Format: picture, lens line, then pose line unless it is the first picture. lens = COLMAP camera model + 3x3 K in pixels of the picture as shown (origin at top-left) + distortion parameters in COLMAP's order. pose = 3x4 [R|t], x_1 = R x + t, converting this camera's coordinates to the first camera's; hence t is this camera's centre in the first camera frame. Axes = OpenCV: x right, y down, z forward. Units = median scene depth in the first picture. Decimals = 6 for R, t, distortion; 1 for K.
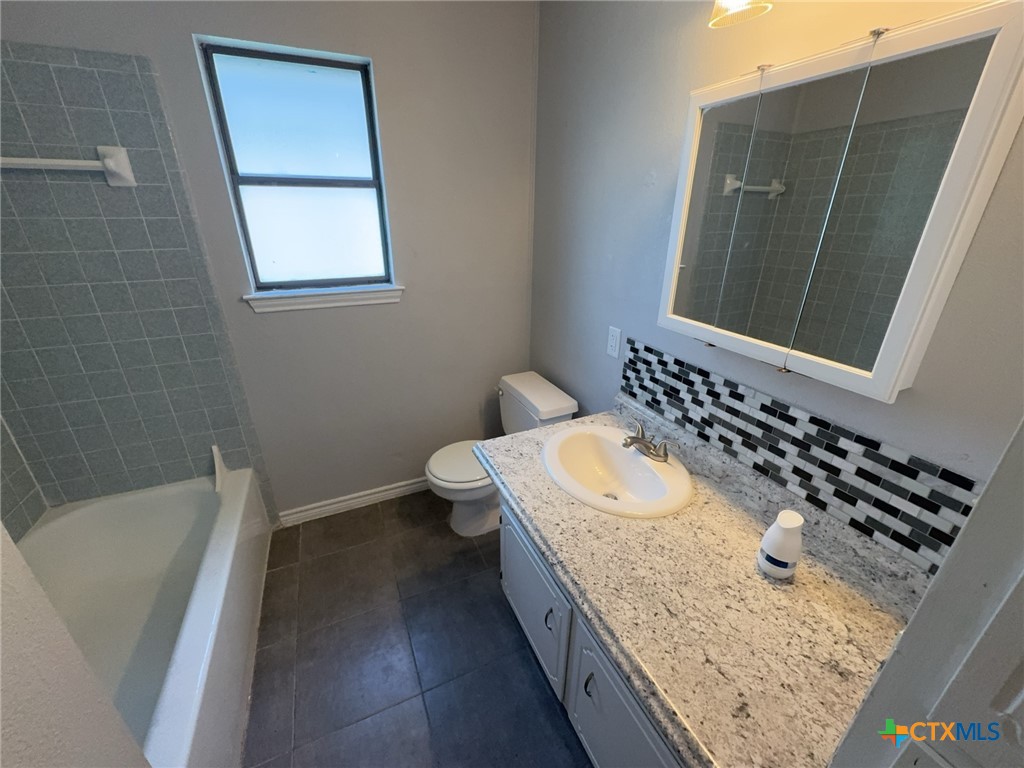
lens RADIAL K [[409.2, 0, 517.3], [0, 409.2, 386.6], [0, 0, 1]] dist [-0.002004, -0.000333]
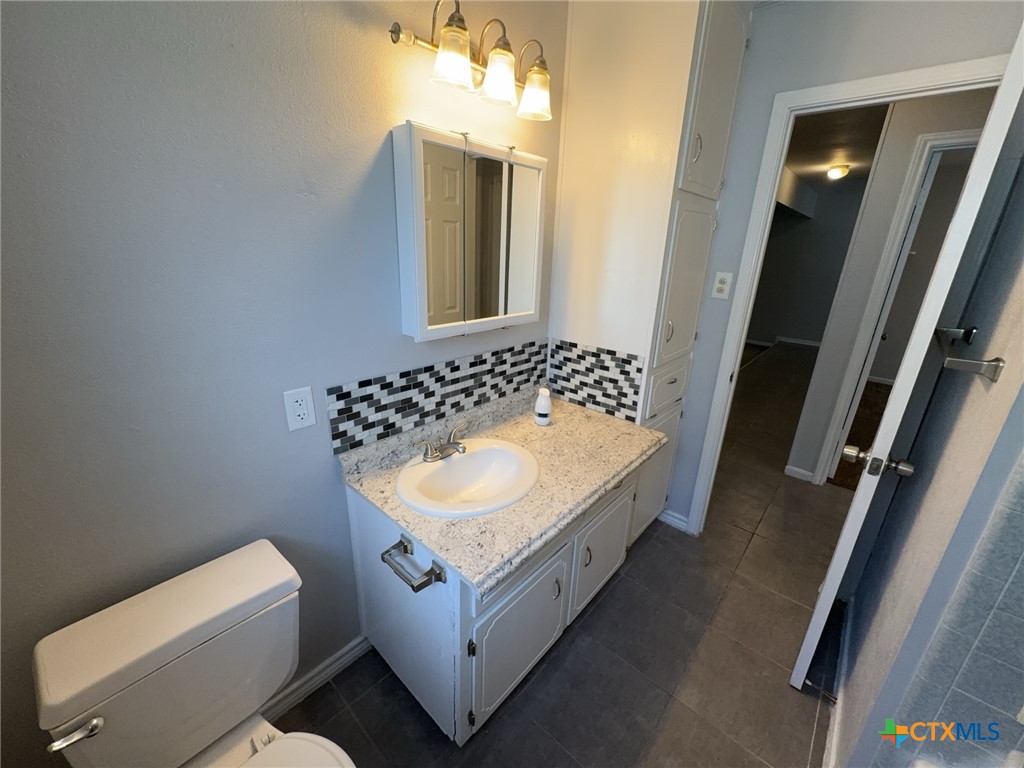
lens RADIAL K [[409.2, 0, 509.4], [0, 409.2, 384.0], [0, 0, 1]] dist [-0.002004, -0.000333]
pose [[-0.395353, -0.318358, 0.861594, -0.660278], [0.326953, 0.827803, 0.455899, -0.458032], [-0.858369, 0.461942, -0.223186, 1.094509]]
